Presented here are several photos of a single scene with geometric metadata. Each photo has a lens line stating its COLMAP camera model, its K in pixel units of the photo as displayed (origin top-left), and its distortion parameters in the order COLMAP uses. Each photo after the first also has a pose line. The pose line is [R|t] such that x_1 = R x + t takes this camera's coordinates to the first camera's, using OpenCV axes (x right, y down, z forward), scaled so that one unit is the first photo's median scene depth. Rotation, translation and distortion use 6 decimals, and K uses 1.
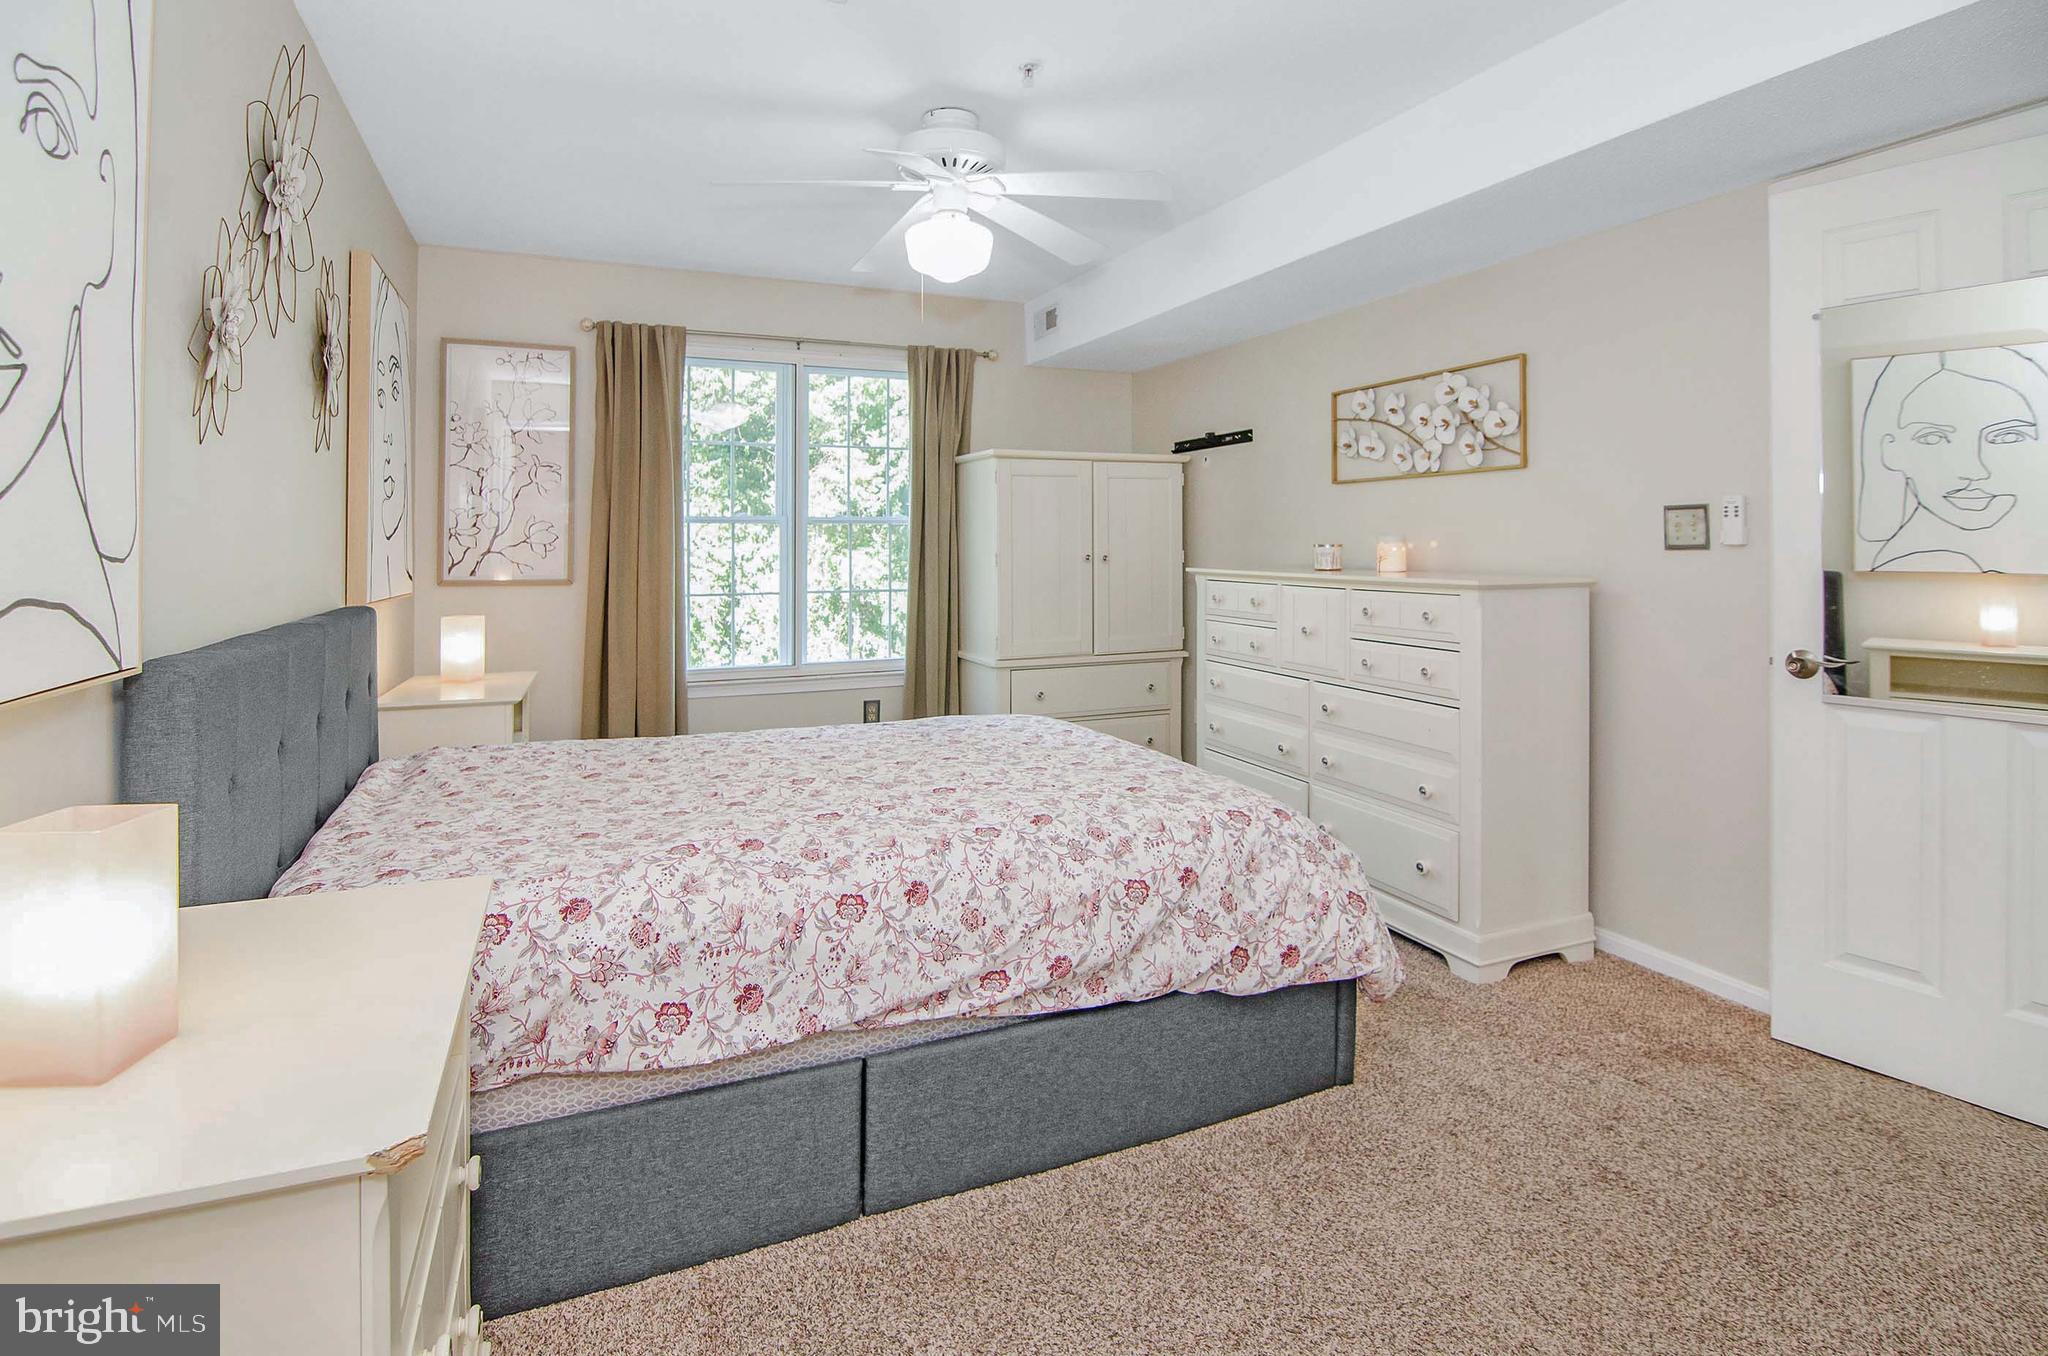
lens RADIAL K [[1037.8, 0, 1028.3], [0, 1037.8, 569.0], [0, 0, 1]] dist [0.001006, -0.016610]
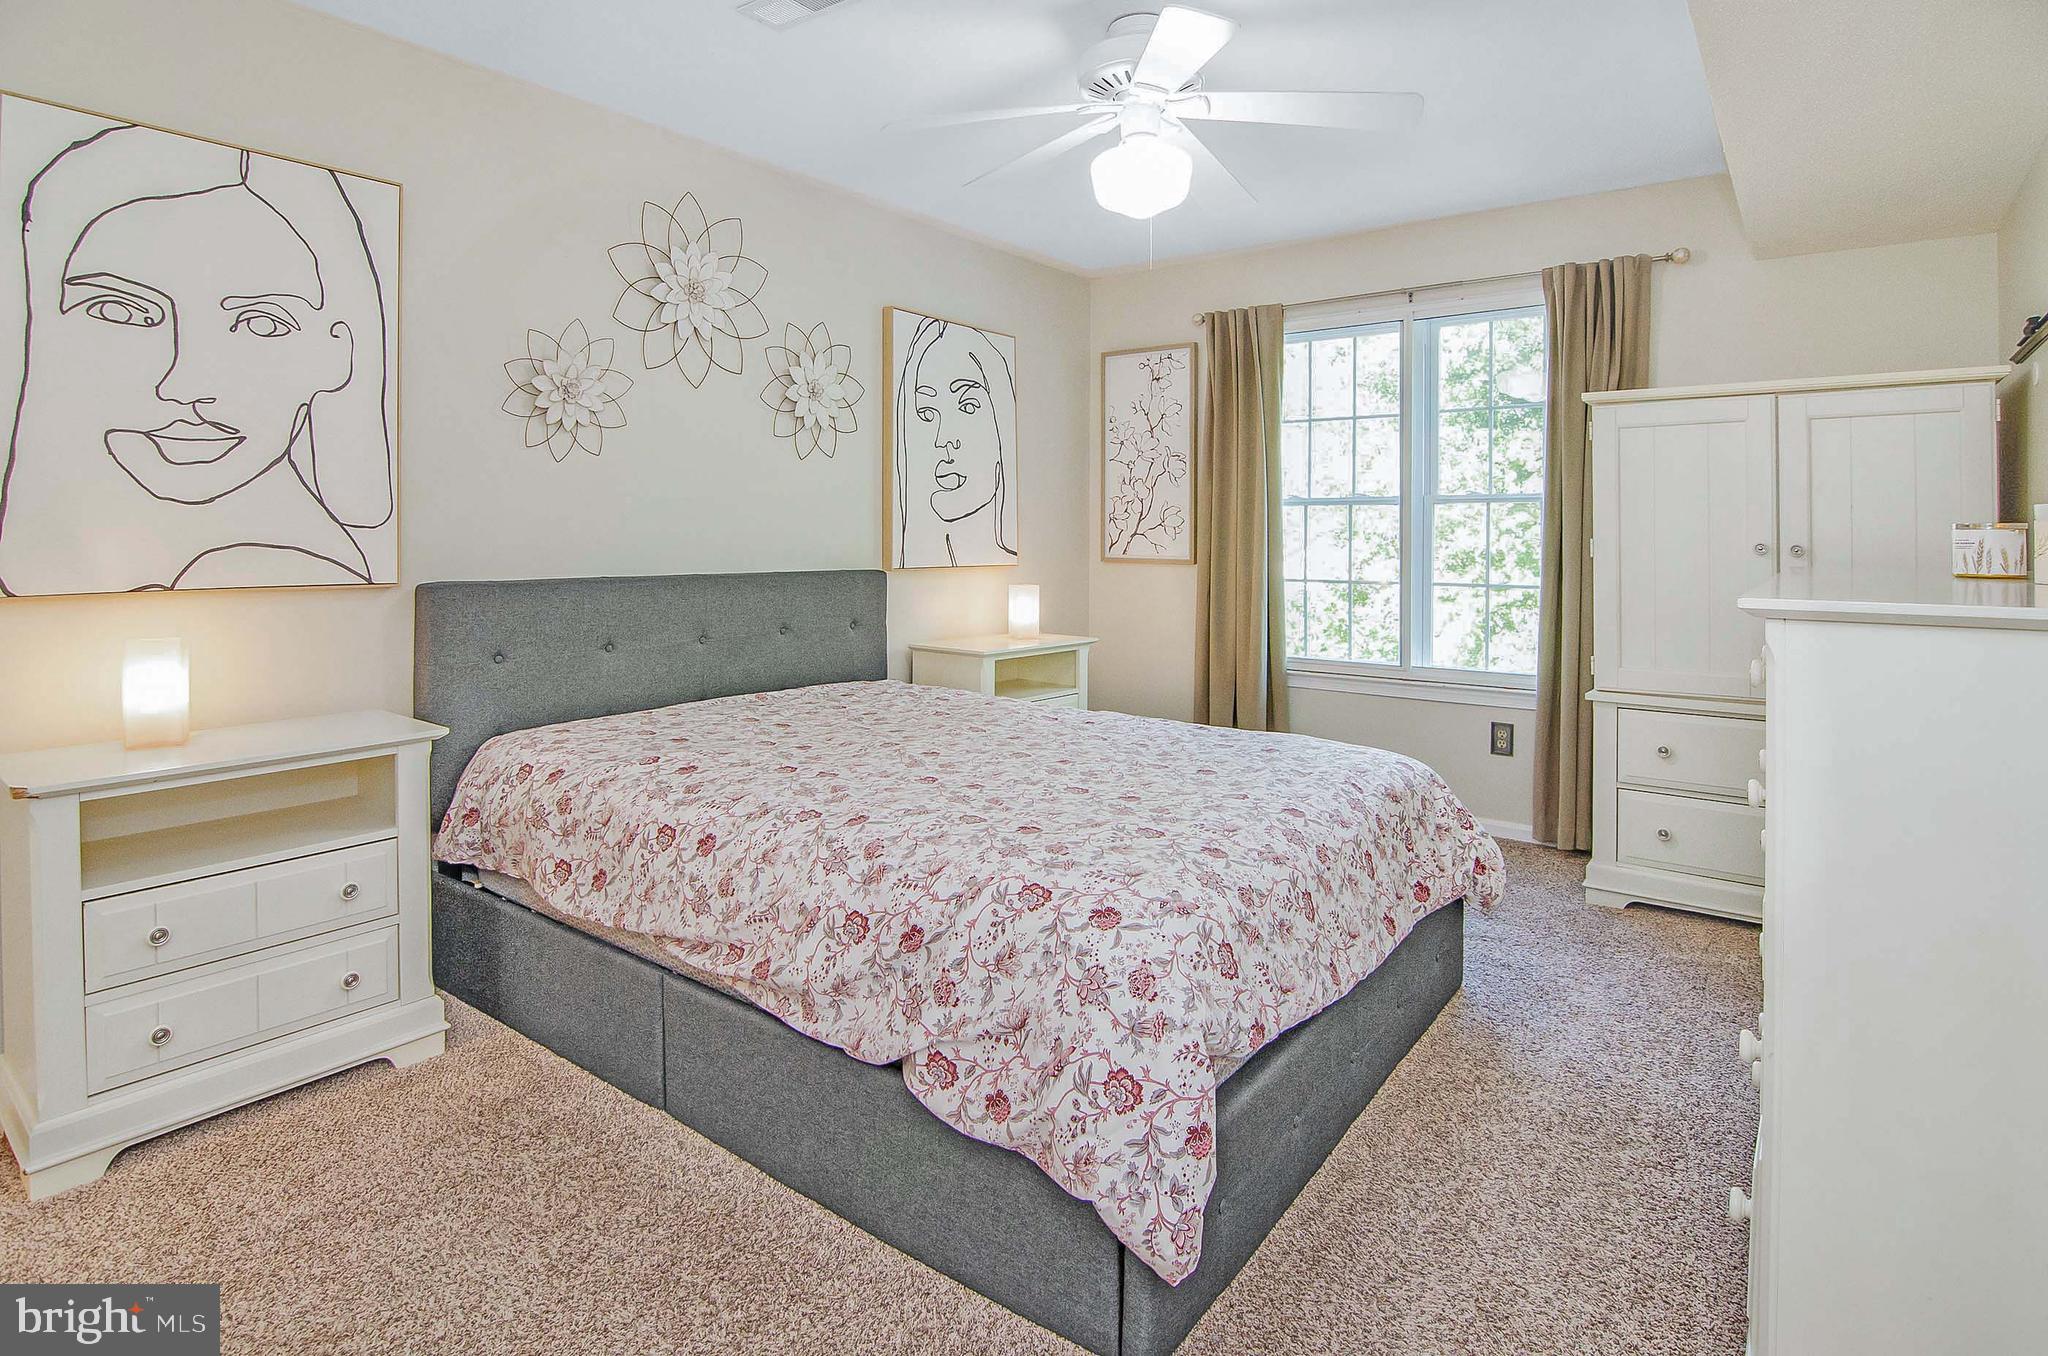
lens RADIAL K [[1037.8, 0, 1028.3], [0, 1037.8, 569.0], [0, 0, 1]] dist [0.001006, -0.016610]
pose [[0.490769, 0.034538, -0.870605, 0.425480], [-0.027374, 0.999332, 0.024214, -0.002005], [0.870859, 0.011949, 0.491387, 0.333691]]
